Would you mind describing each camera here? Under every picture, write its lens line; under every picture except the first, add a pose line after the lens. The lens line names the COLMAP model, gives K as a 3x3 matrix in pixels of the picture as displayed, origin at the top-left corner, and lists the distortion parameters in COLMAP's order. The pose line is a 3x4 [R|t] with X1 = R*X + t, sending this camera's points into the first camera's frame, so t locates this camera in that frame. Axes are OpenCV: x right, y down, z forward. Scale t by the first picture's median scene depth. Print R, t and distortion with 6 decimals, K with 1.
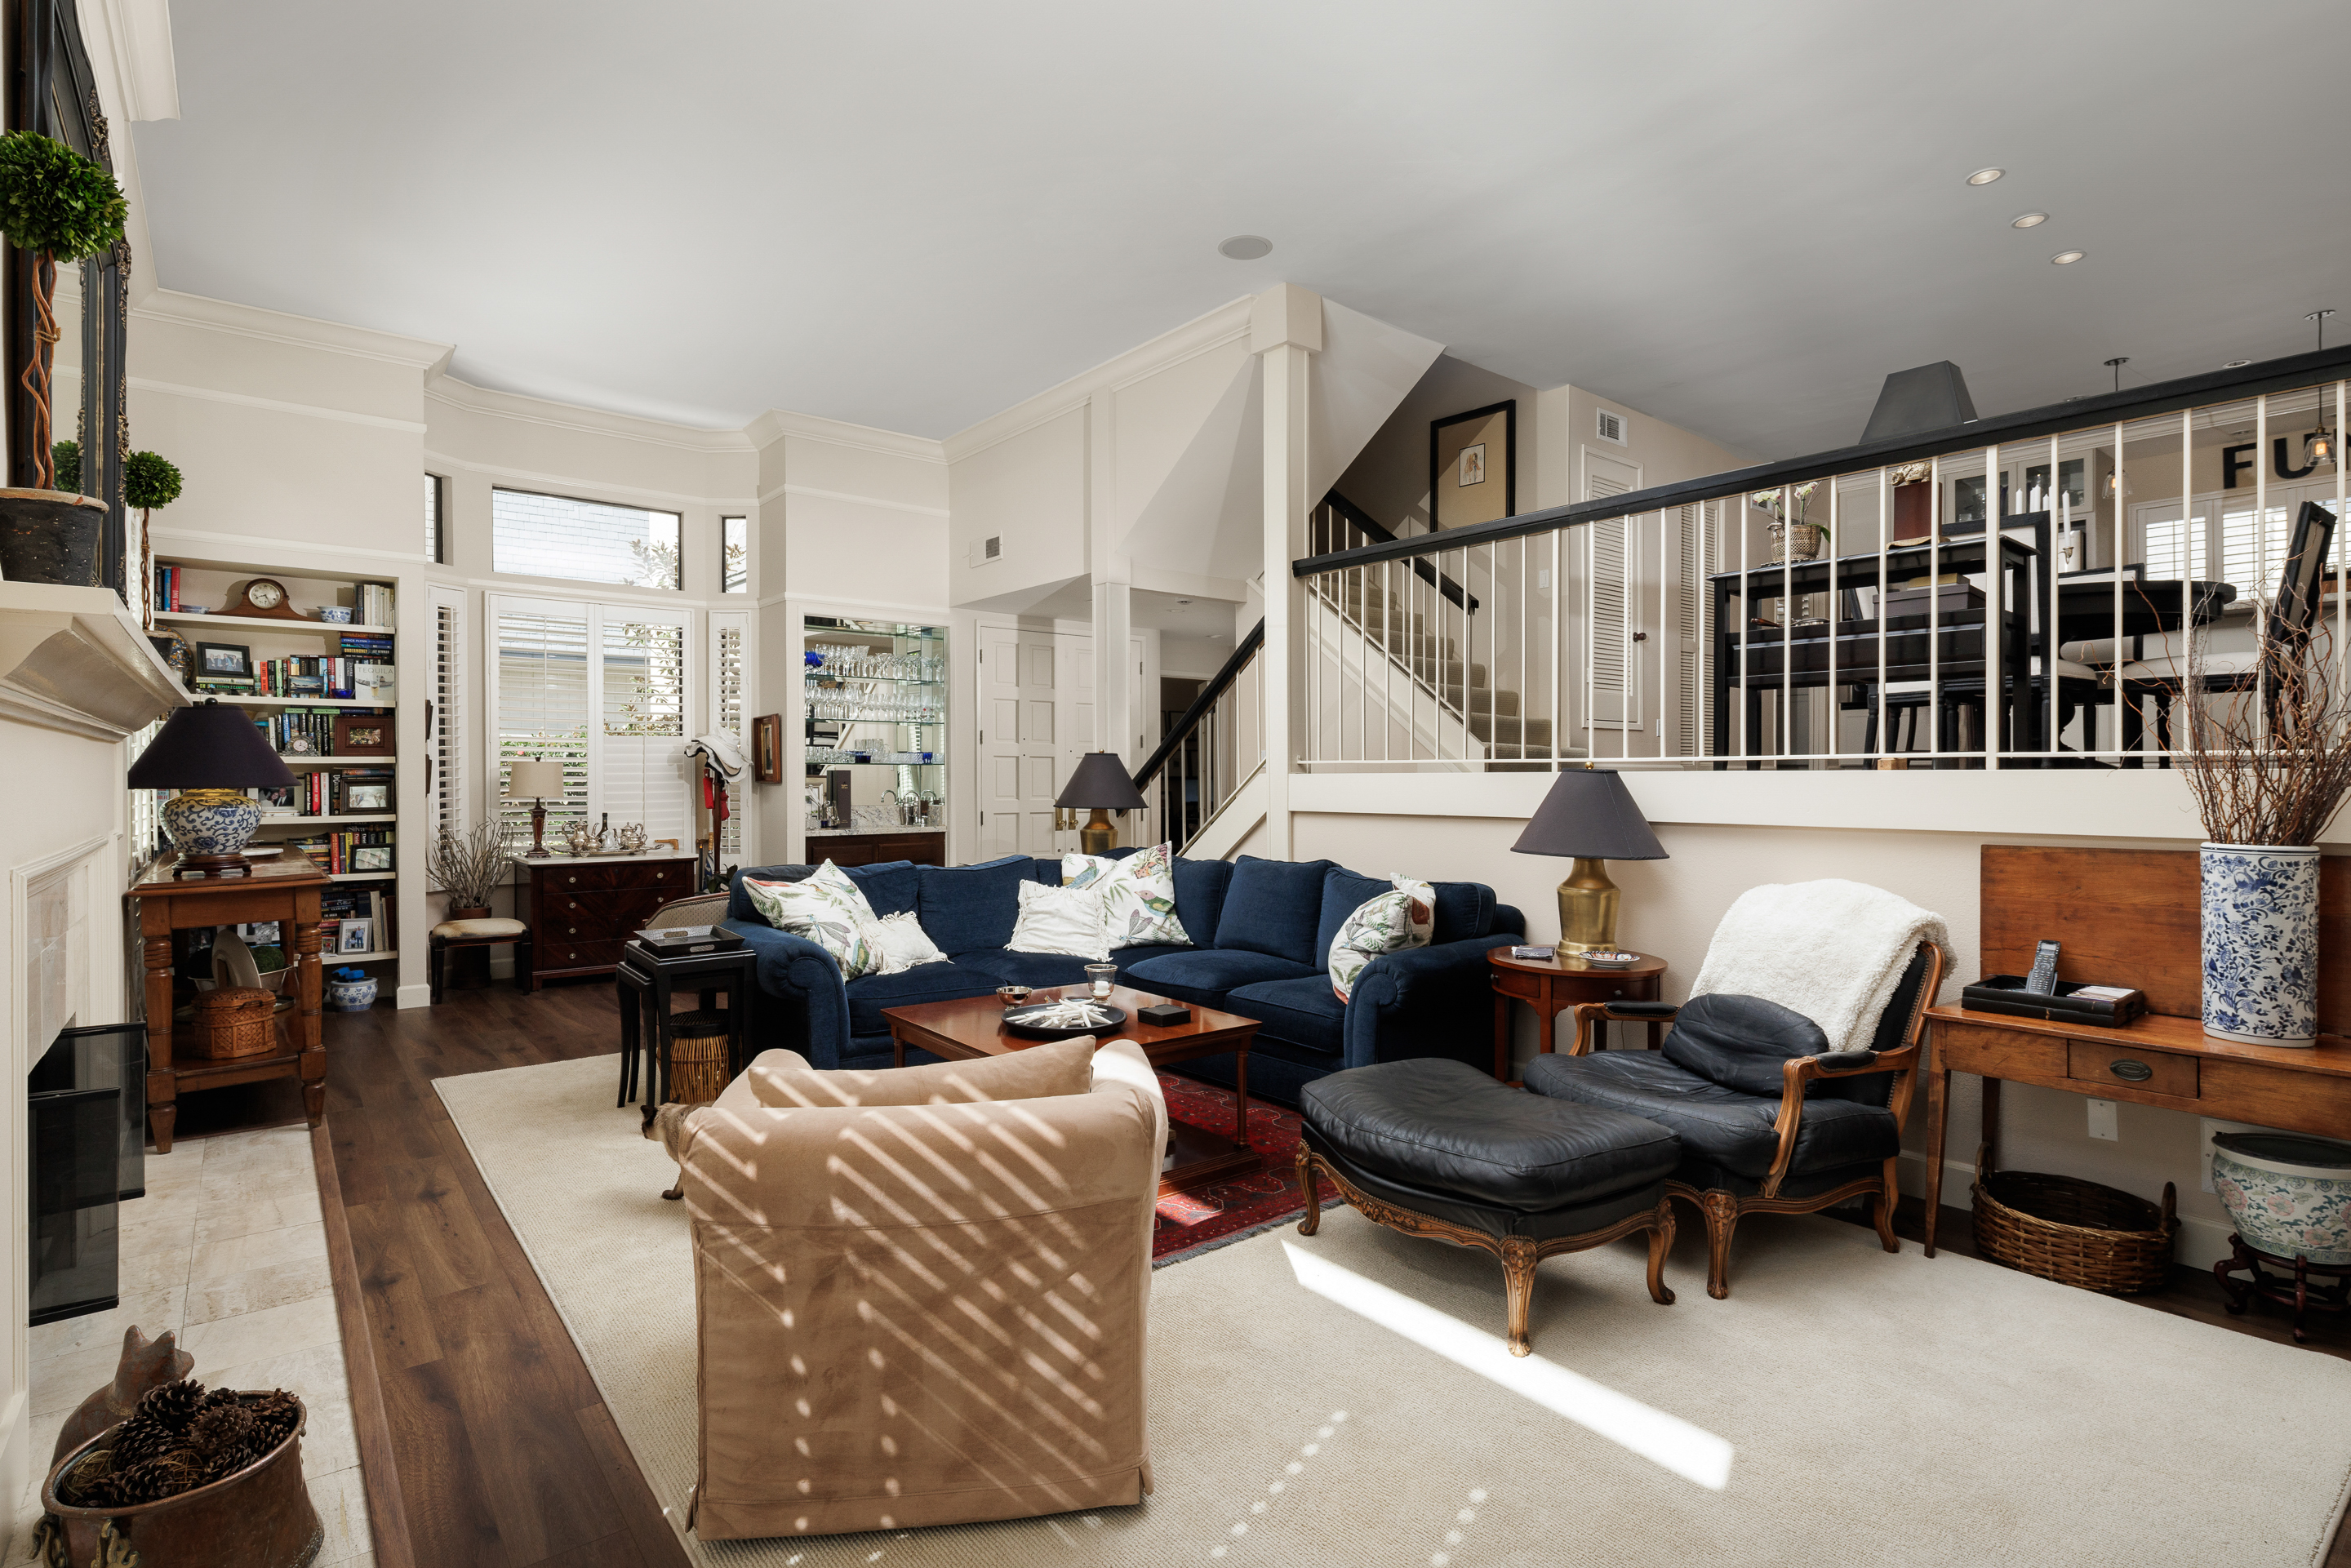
lens RADIAL K [[1138.4, 0, 1175.5], [0, 1138.4, 784.0], [0, 0, 1]] dist [0.000987, 0.000104]
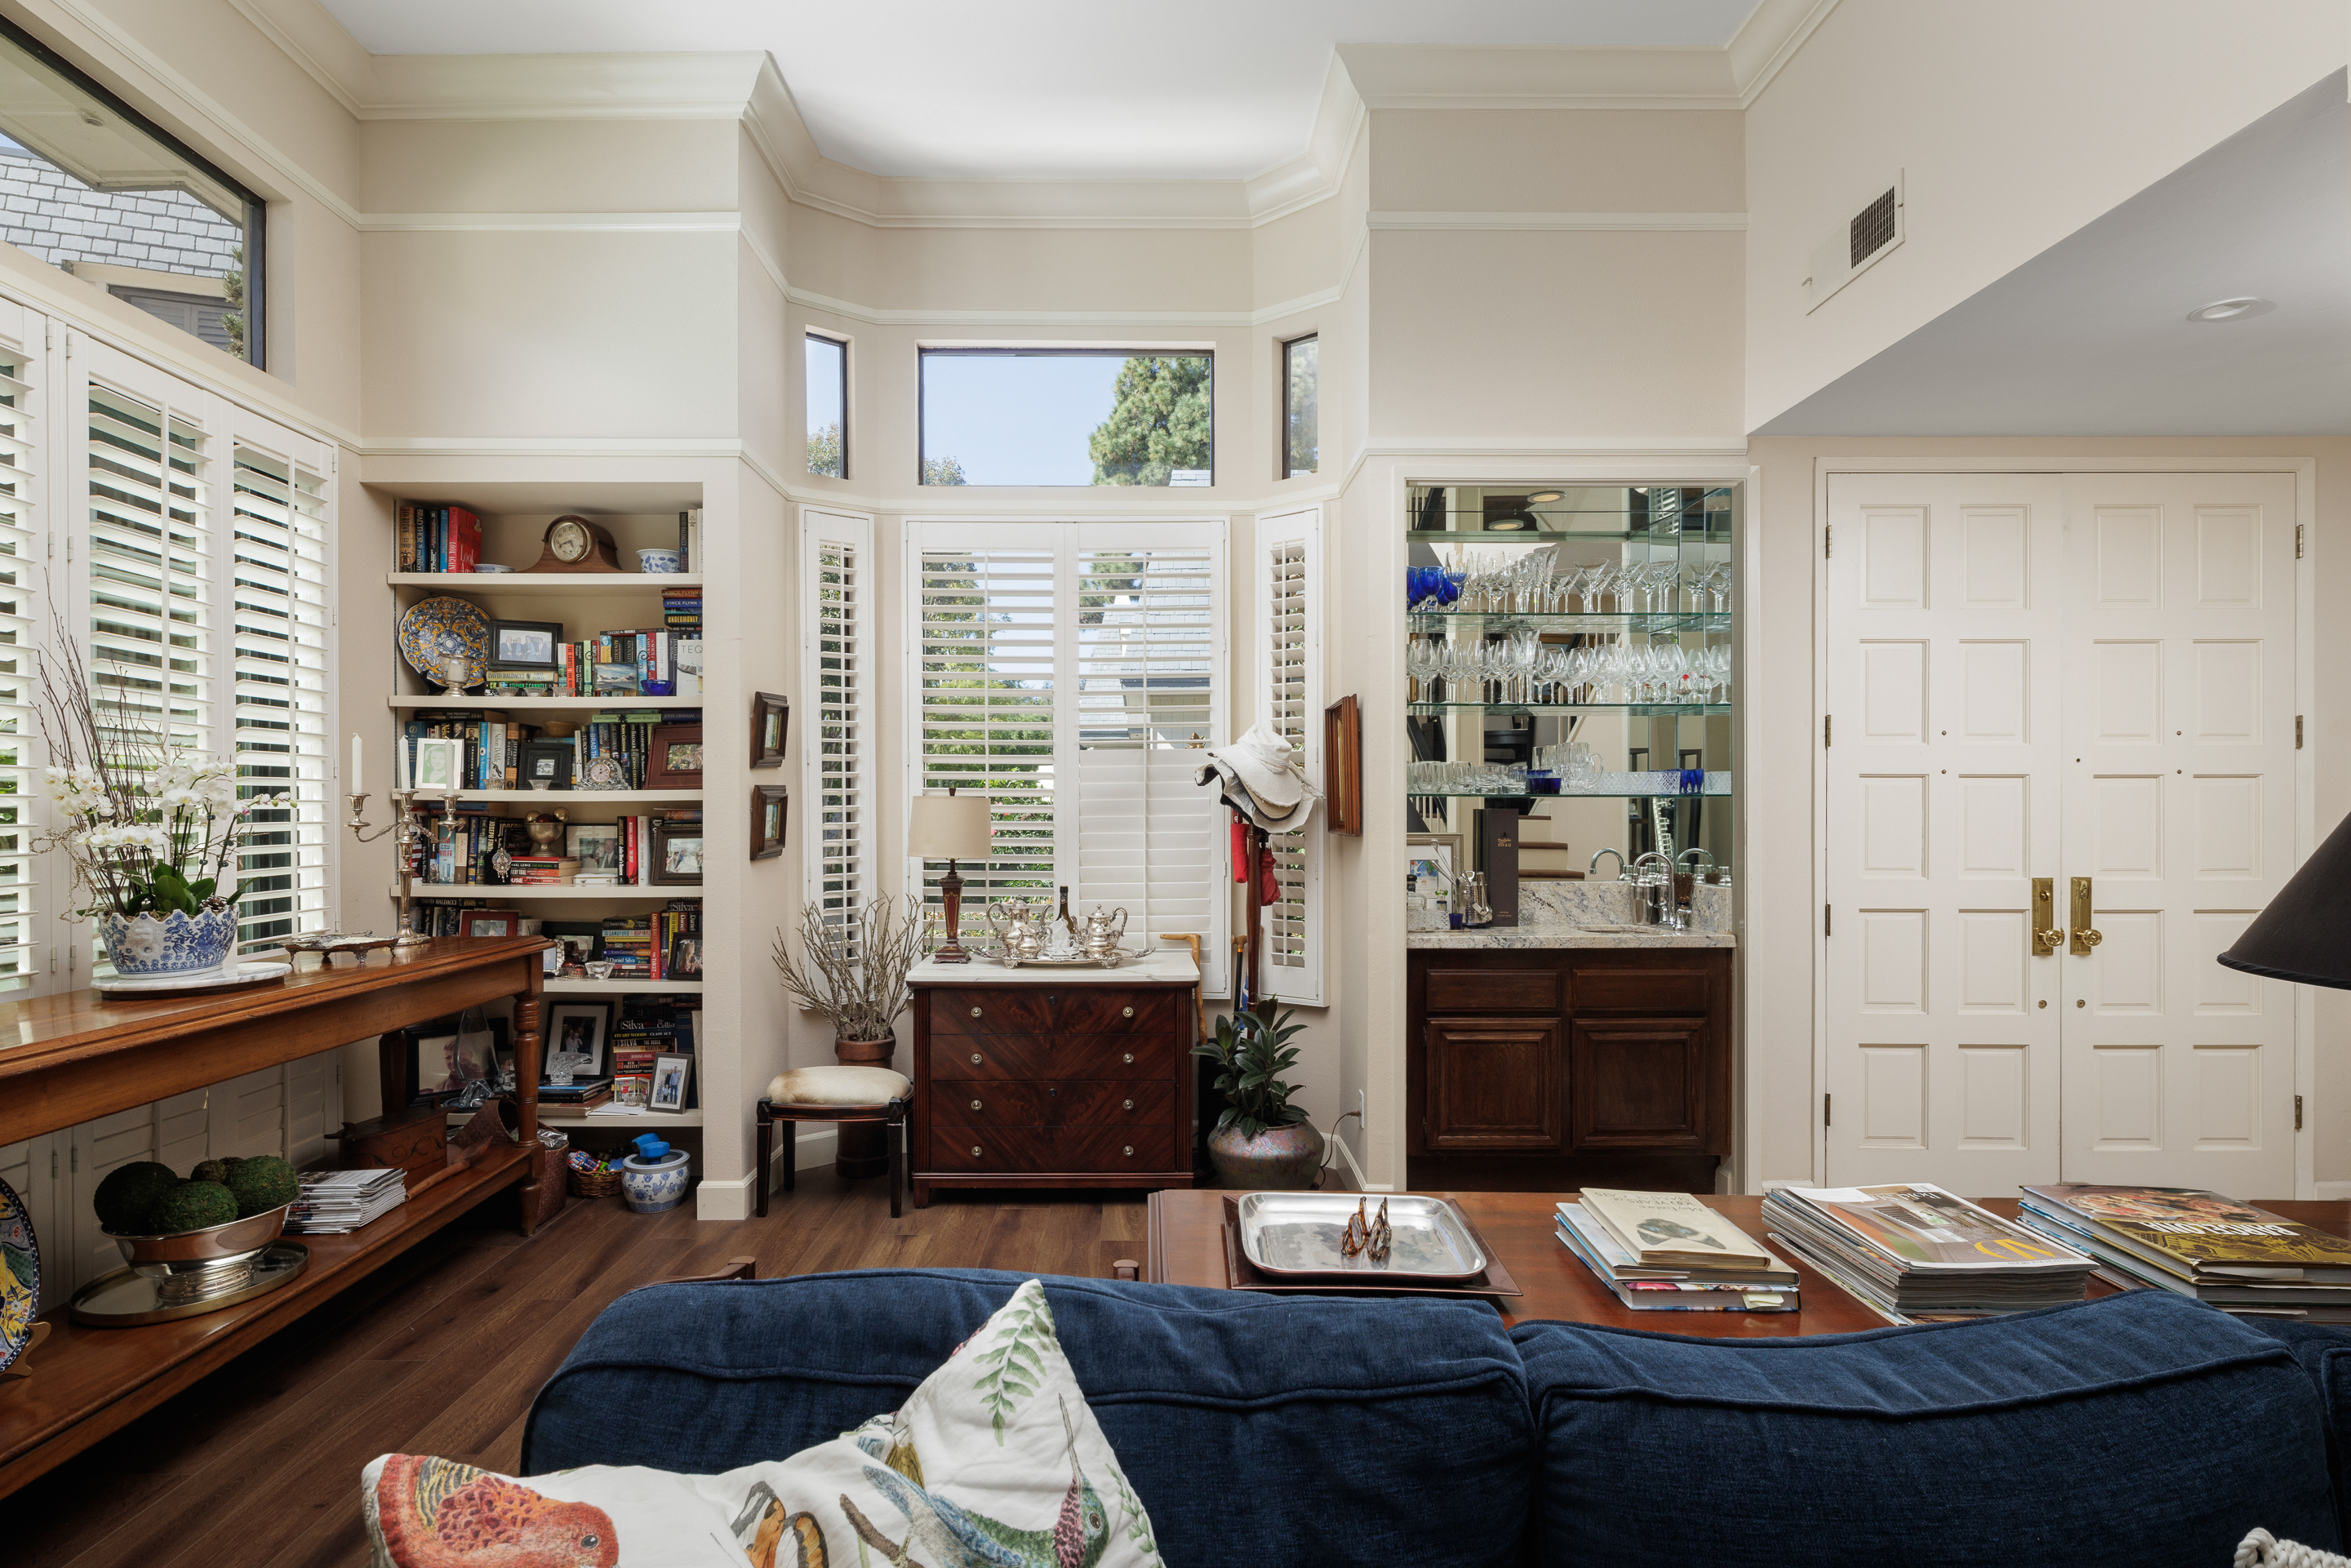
lens RADIAL K [[1163.4, 0, 1123.0], [0, 1163.4, 820.4], [0, 0, 1]] dist [0.002989, 0.000462]
pose [[0.772847, 0.004970, -0.634573, -0.132223], [-0.004562, 0.999987, 0.002276, -0.010273], [0.634576, 0.001136, 0.772859, 0.670005]]
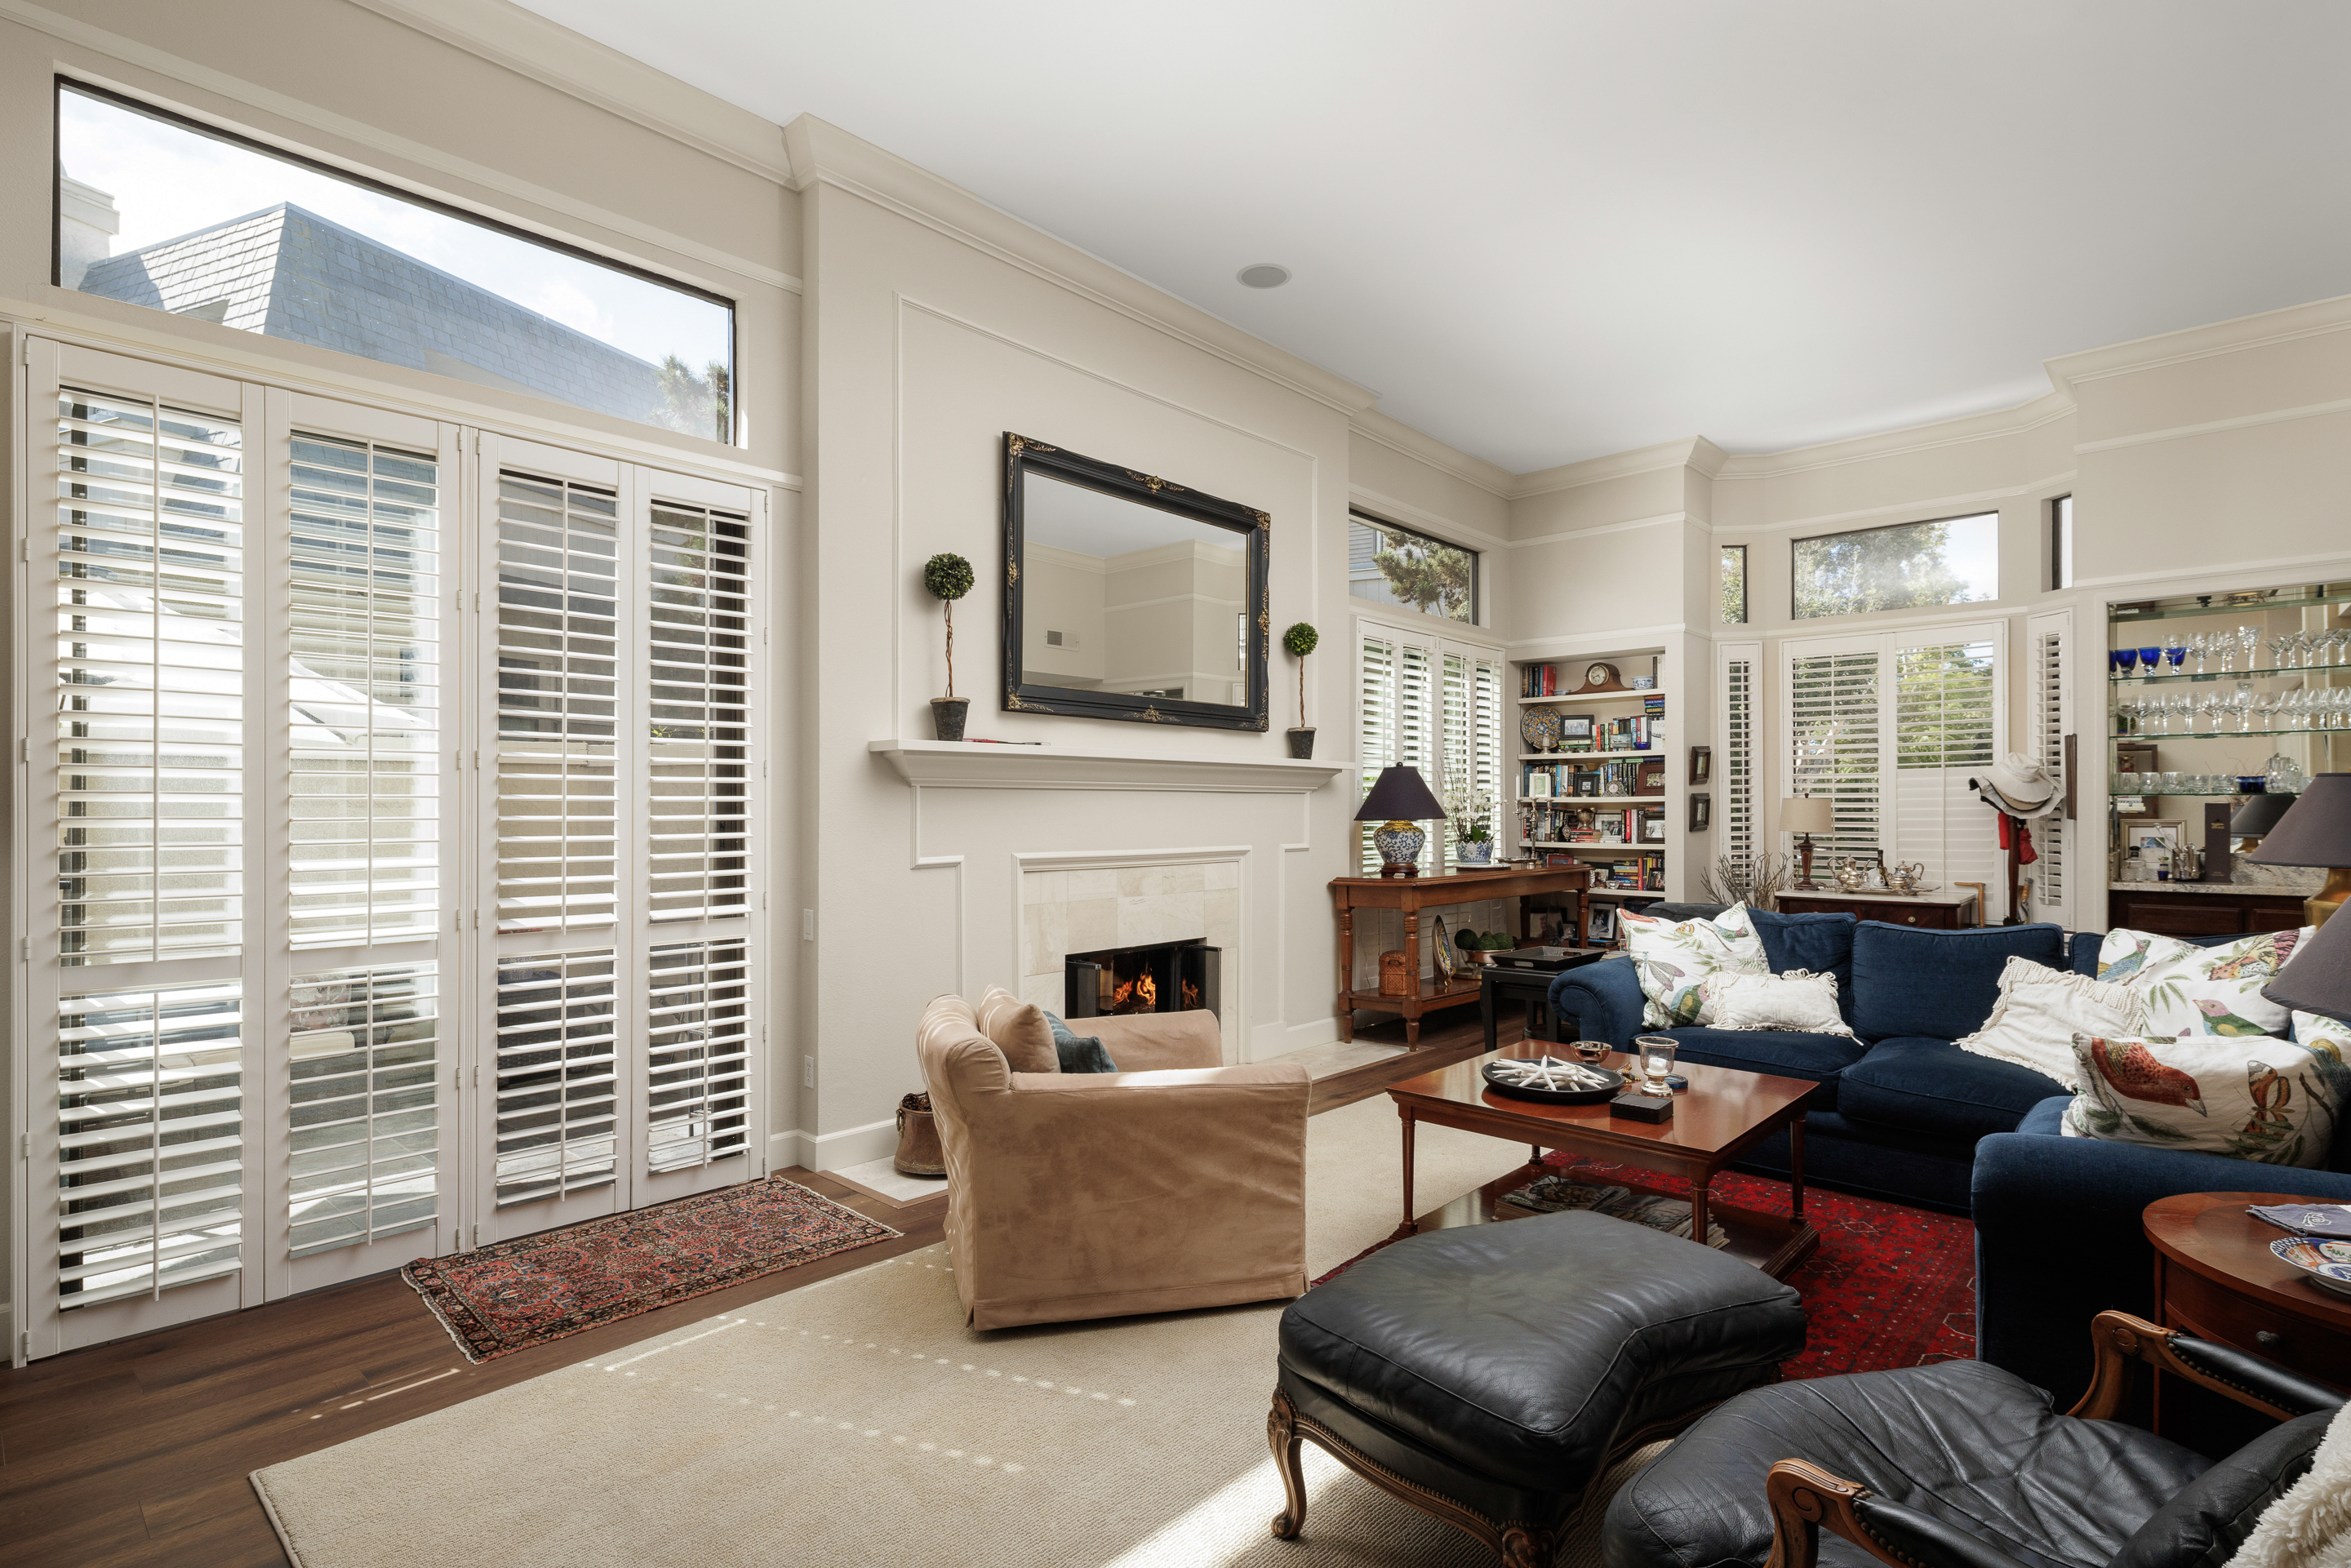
lens RADIAL K [[1129.5, 0, 1179.5], [0, 1129.5, 808.6], [0, 0, 1]] dist [0.002971, 0.000402]
pose [[0.143811, -0.002774, -0.989601, 0.422709], [-0.005635, 0.999978, -0.003622, -0.003282], [0.989589, 0.006097, 0.143792, 0.319666]]
